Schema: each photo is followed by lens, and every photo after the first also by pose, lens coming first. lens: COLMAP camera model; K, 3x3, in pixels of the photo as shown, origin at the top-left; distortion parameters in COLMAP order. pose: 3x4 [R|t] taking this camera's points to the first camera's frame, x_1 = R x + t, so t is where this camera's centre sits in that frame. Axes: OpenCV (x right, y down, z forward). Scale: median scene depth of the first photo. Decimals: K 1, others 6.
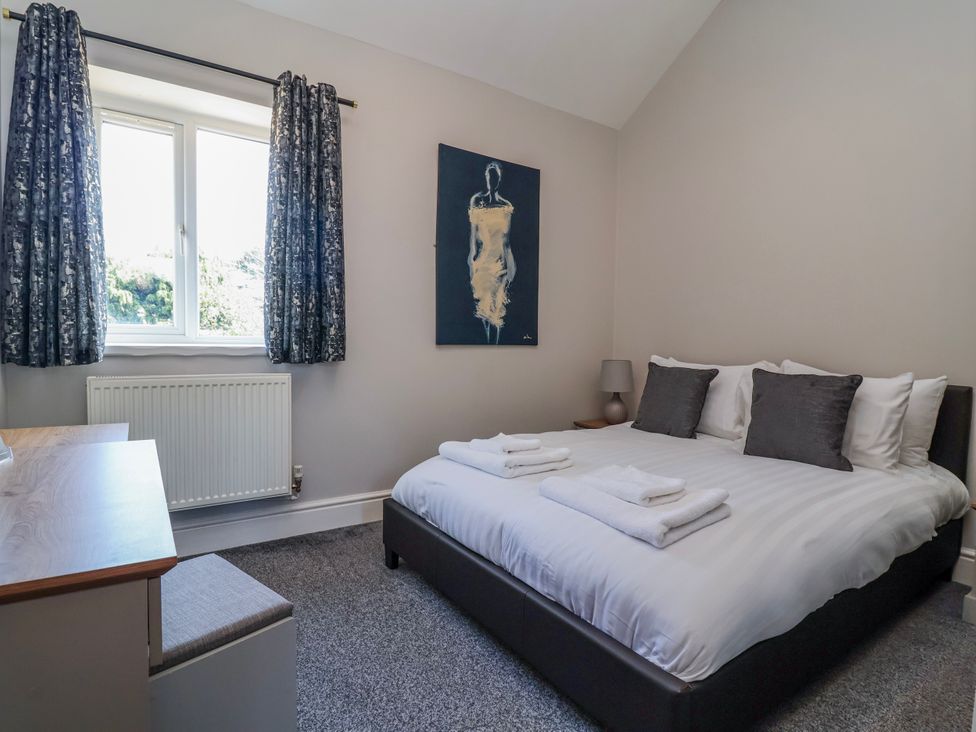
lens RADIAL K [[522.8, 0, 482.8], [0, 522.8, 365.5], [0, 0, 1]] dist [-0.004846, -0.009453]
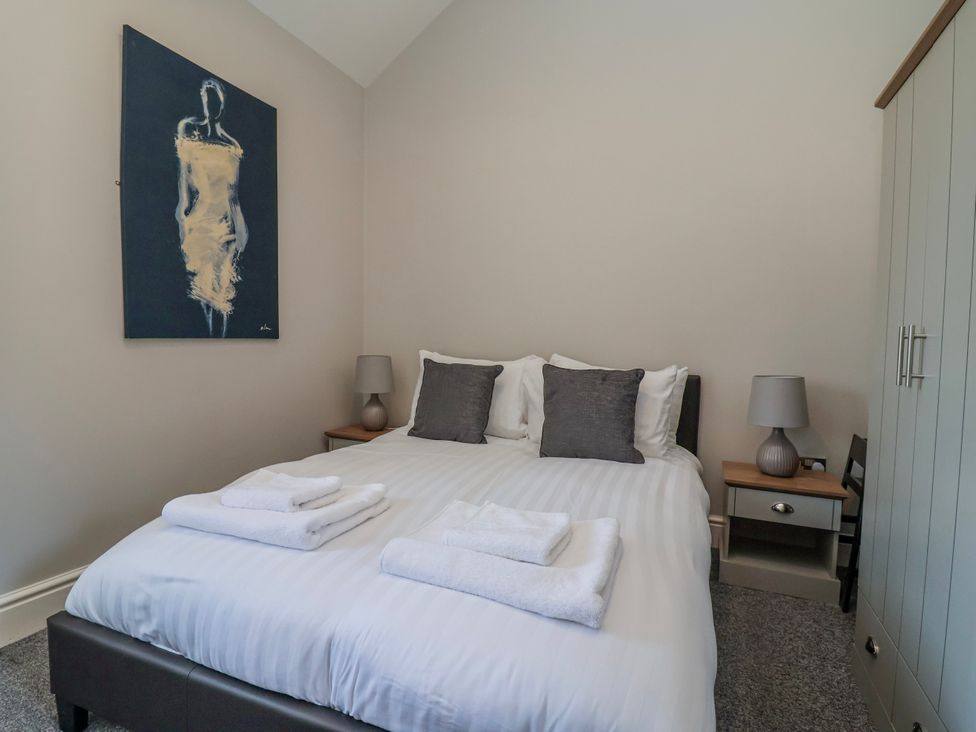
lens RADIAL K [[522.8, 0, 496.4], [0, 522.8, 367.6], [0, 0, 1]] dist [-0.004846, -0.009453]
pose [[0.828957, -0.028962, 0.558562, -0.077494], [0.018061, 0.999524, 0.025022, -0.012347], [-0.559021, -0.010654, 0.829085, 0.235774]]
